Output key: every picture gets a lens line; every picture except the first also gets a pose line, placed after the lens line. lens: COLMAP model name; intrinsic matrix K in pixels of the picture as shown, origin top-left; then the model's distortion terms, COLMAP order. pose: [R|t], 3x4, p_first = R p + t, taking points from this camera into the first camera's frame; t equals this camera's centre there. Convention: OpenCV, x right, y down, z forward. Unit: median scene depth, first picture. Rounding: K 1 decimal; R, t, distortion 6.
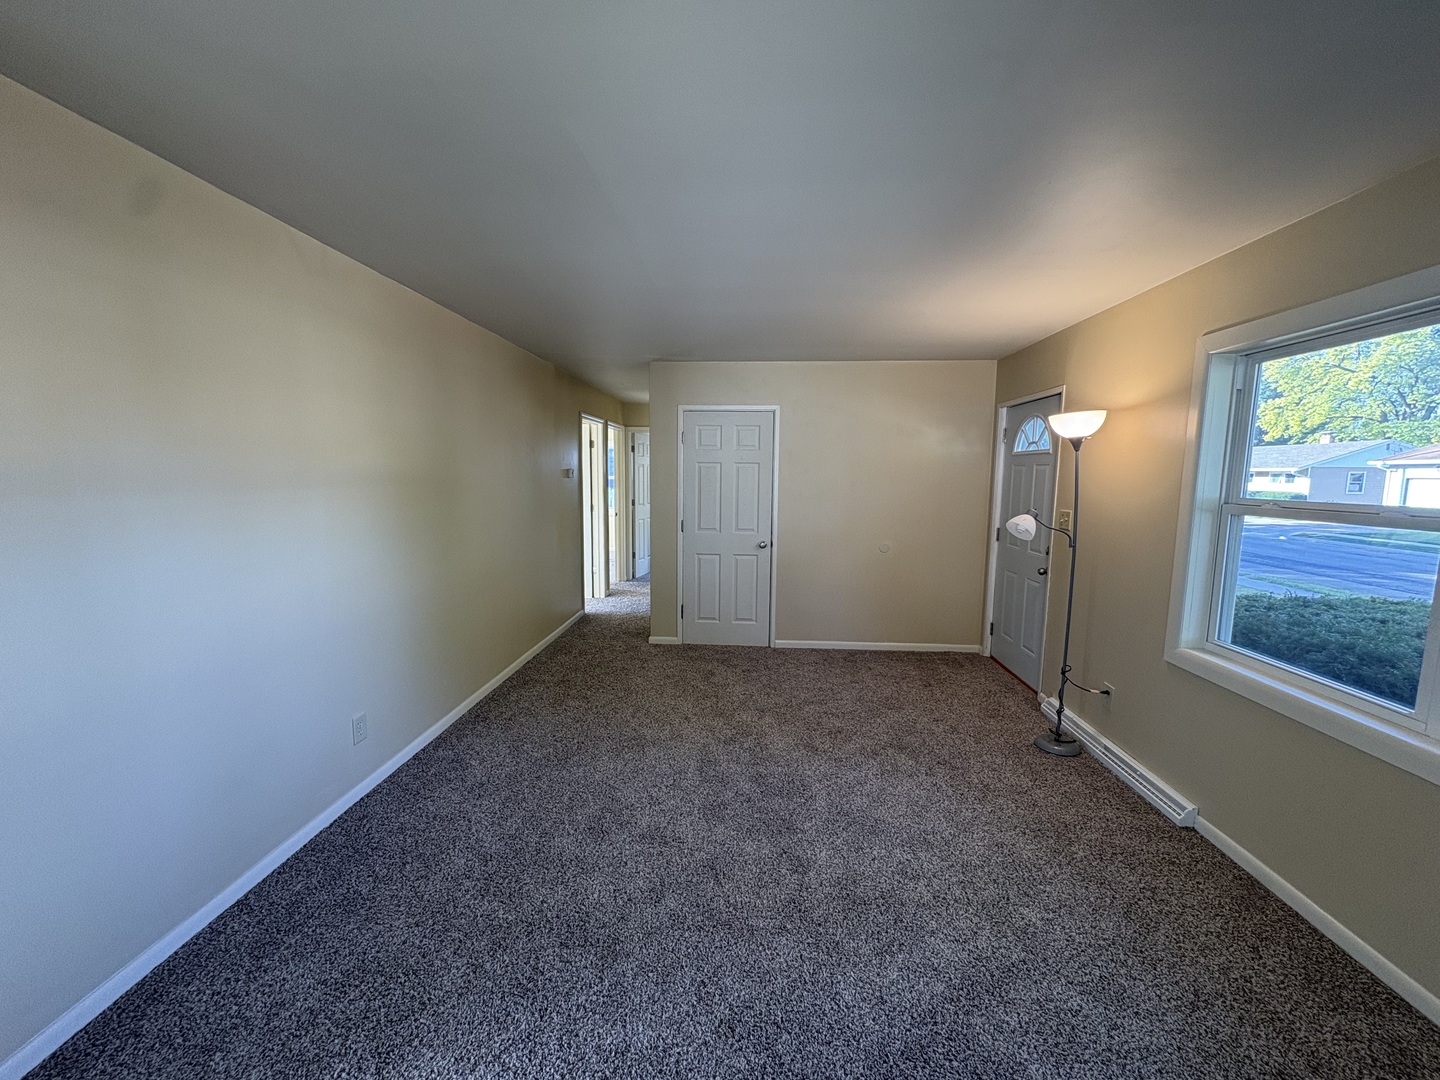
lens RADIAL K [[576.9, 0, 716.5], [0, 576.9, 541.6], [0, 0, 1]] dist [-0.000787, 0.000566]
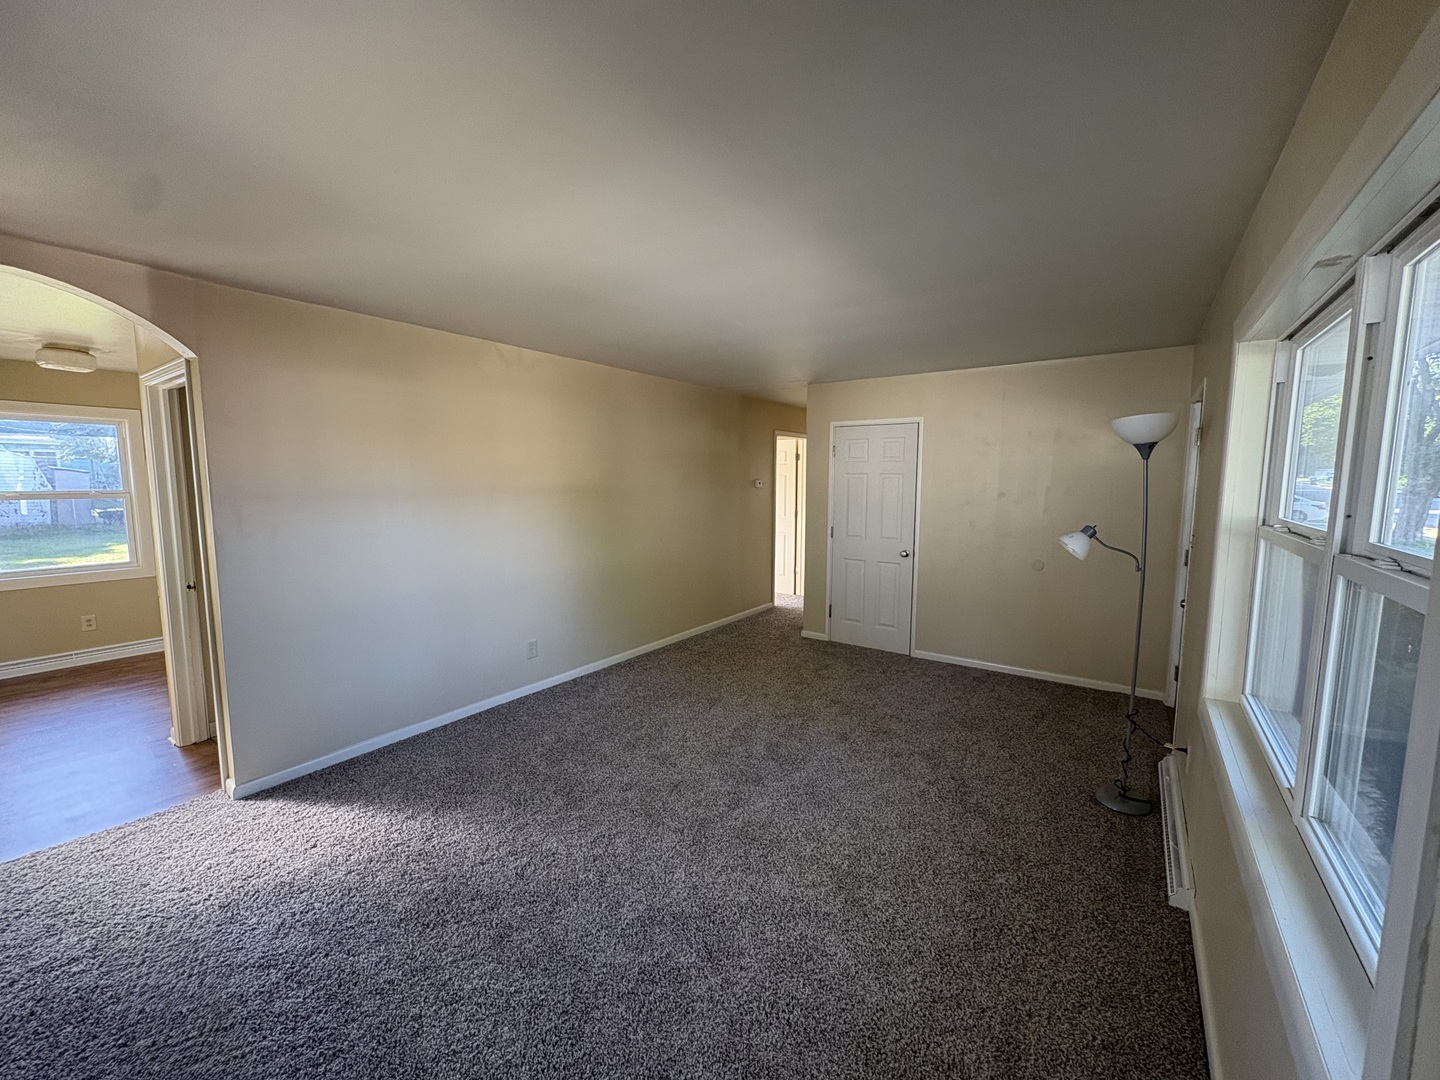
lens RADIAL K [[576.9, 0, 714.8], [0, 576.9, 538.6], [0, 0, 1]] dist [-0.000787, 0.000566]
pose [[0.849305, 0.048077, -0.525708, 0.398721], [-0.057217, 0.998361, -0.001134, -0.001027], [0.524792, 0.031043, 0.850664, -0.050698]]
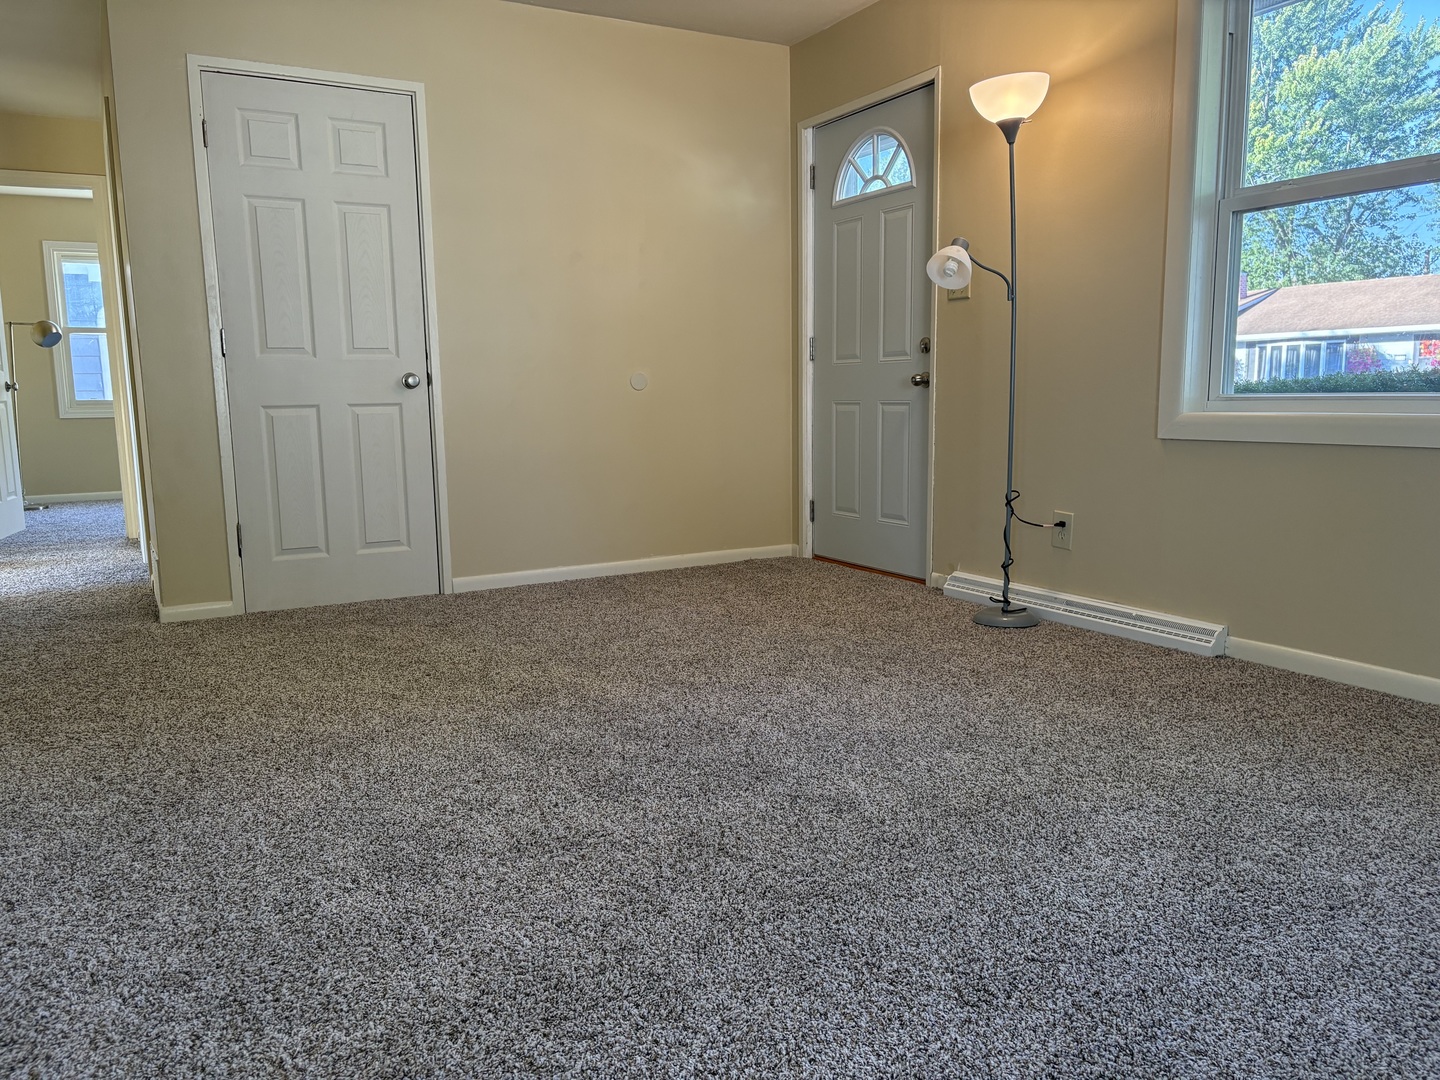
lens RADIAL K [[1094.9, 0, 714.2], [0, 1094.9, 550.7], [0, 0, 1]] dist [0.031831, -0.008433]
pose [[0.839379, -0.101935, 0.533902, -0.255077], [0.088451, 0.994781, 0.050870, 0.147409], [-0.536301, 0.004525, 0.844015, 0.113783]]
